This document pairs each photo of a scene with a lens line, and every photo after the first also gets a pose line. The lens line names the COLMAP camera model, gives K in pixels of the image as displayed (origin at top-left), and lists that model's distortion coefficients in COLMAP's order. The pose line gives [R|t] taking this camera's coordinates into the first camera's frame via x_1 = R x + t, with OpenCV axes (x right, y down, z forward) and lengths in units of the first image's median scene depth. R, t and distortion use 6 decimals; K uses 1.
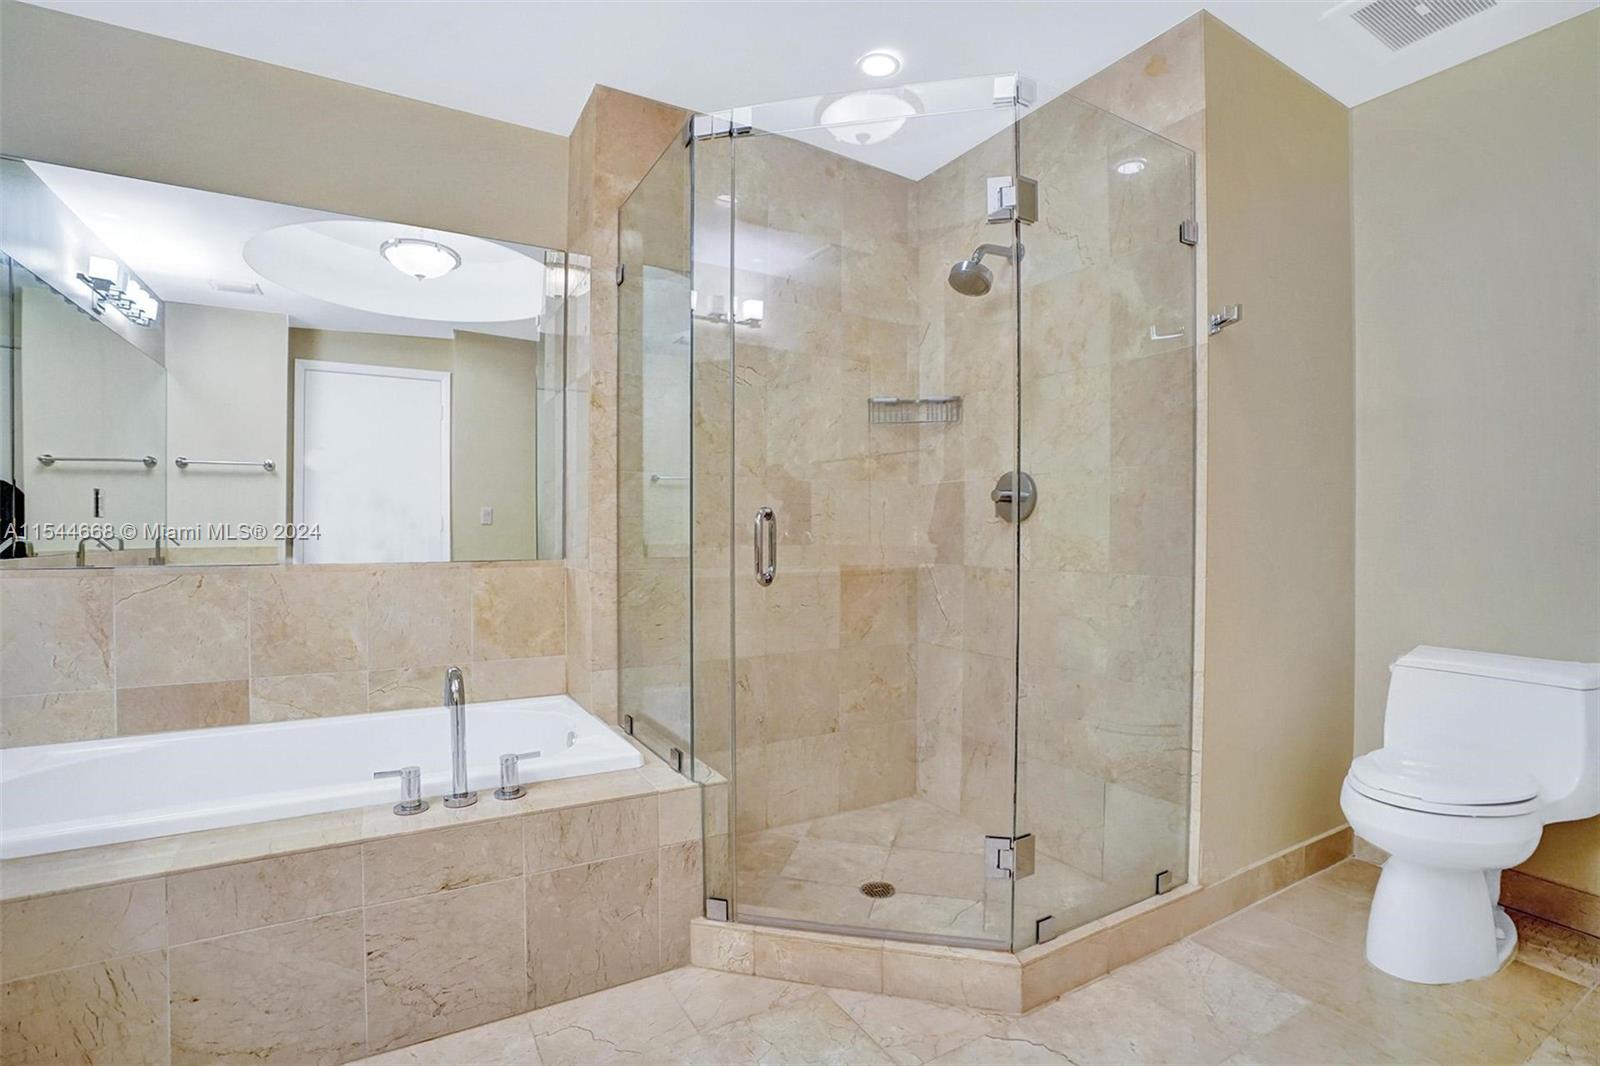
lens RADIAL K [[737.8, 0, 798.9], [0, 737.8, 536.2], [0, 0, 1]] dist [-0.065992, 0.023662]
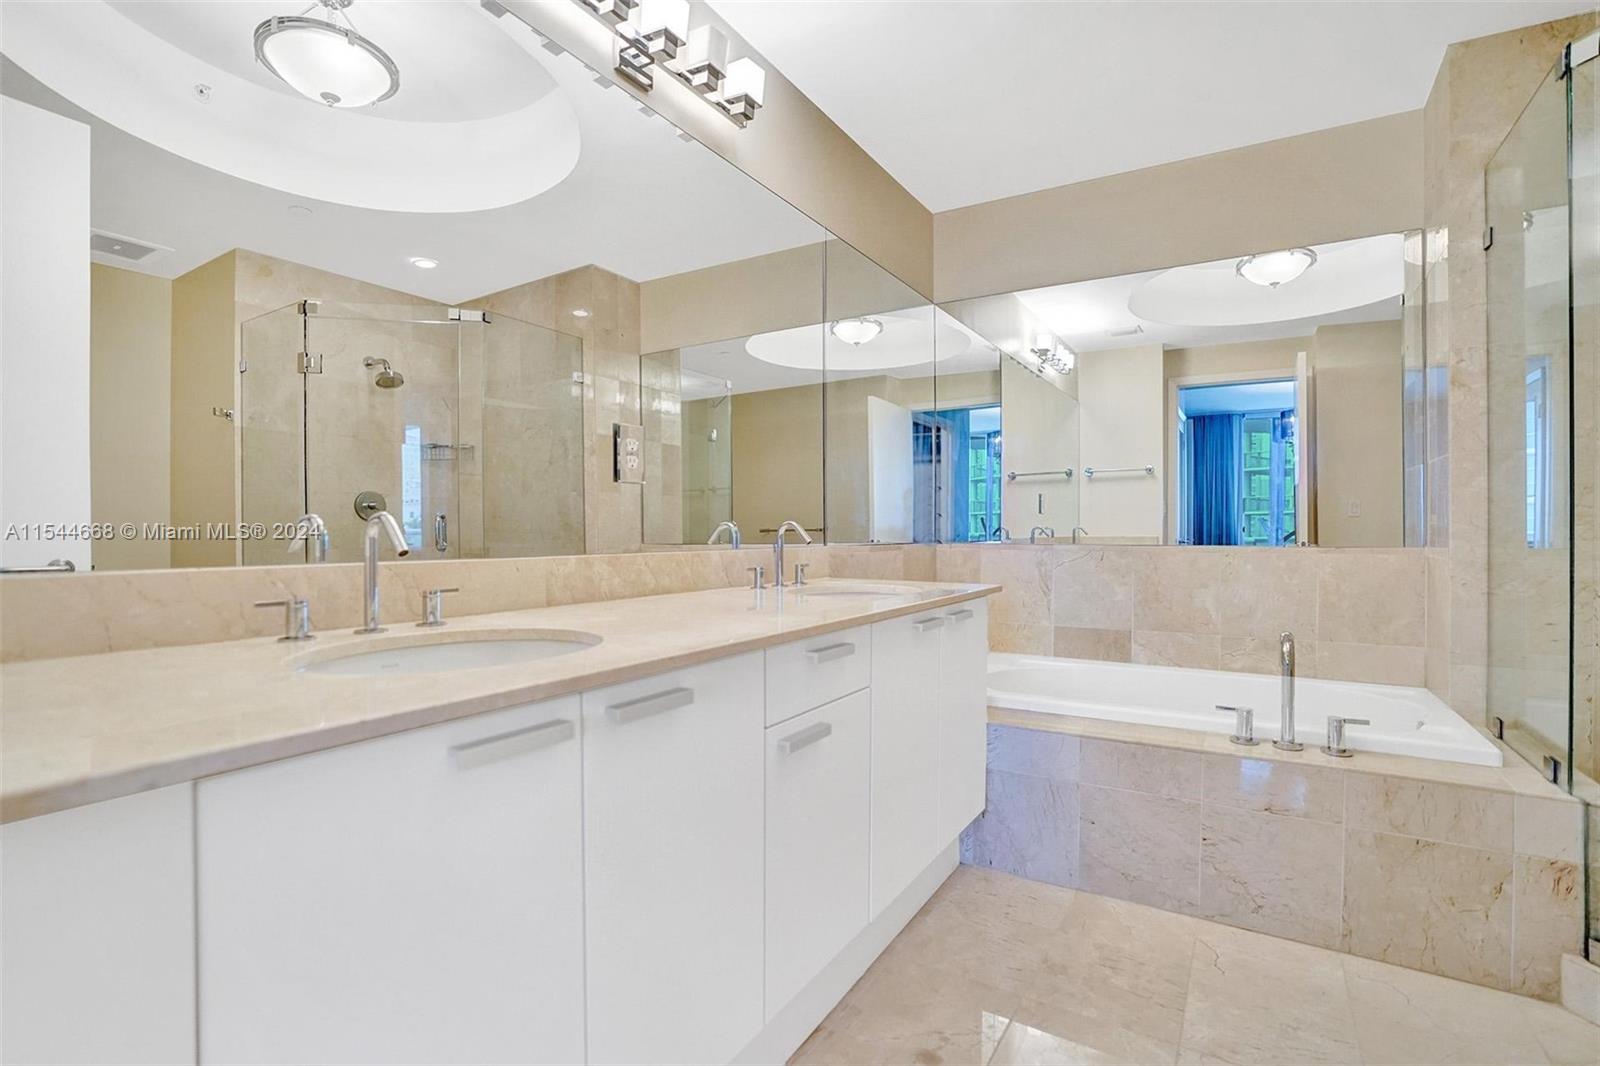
lens RADIAL K [[737.8, 0, 798.9], [0, 737.8, 536.2], [0, 0, 1]] dist [-0.065992, 0.023662]
pose [[0.463865, 0.008018, -0.885869, 0.162412], [-0.006659, 0.999962, 0.005564, 0.022938], [0.885881, 0.003318, 0.463901, -0.205550]]
